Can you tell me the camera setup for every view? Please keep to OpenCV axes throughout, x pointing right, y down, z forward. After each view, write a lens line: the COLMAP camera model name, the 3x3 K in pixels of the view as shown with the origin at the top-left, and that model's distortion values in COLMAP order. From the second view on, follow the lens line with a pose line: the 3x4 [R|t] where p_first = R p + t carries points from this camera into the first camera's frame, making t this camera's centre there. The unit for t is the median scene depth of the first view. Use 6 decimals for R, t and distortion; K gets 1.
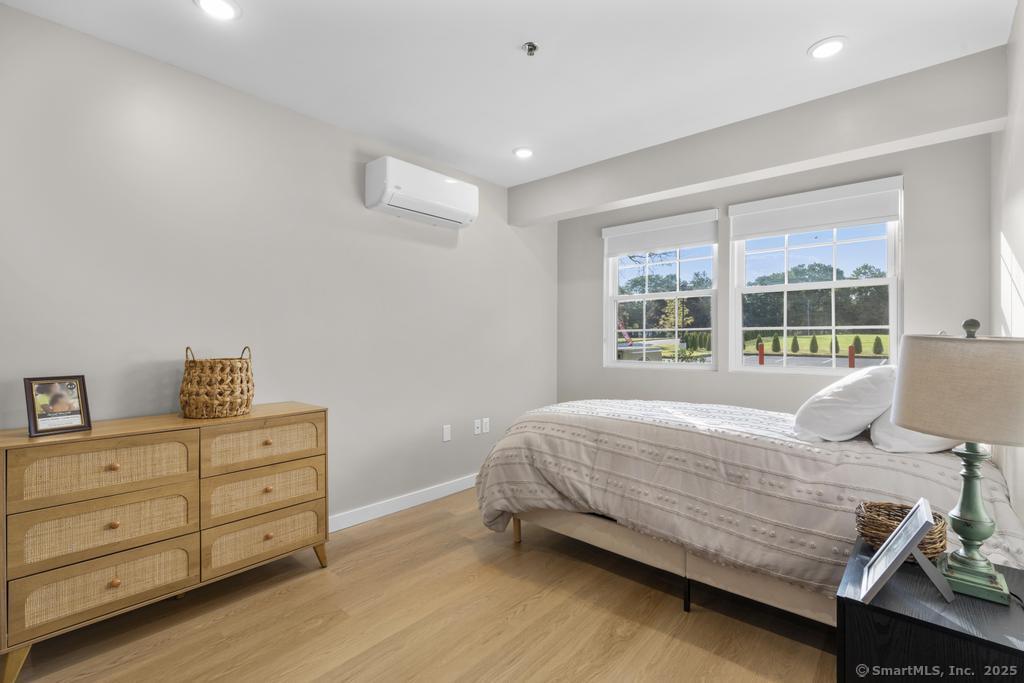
lens RADIAL K [[459.1, 0, 512.2], [0, 459.1, 340.4], [0, 0, 1]] dist [-0.008766, 0.004604]
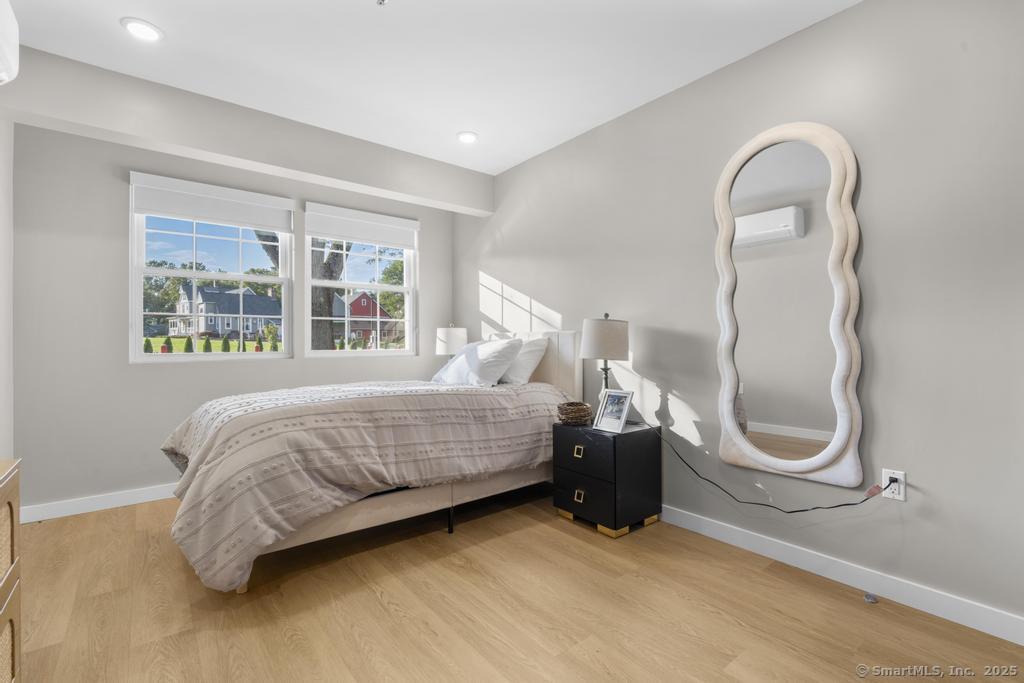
lens RADIAL K [[459.1, 0, 512.2], [0, 459.1, 340.4], [0, 0, 1]] dist [-0.008766, 0.004604]
pose [[0.174728, 0.001201, 0.984616, -0.753803], [0.005180, 0.999984, -0.002139, 0.051014], [-0.984603, 0.005474, 0.174719, 0.538357]]
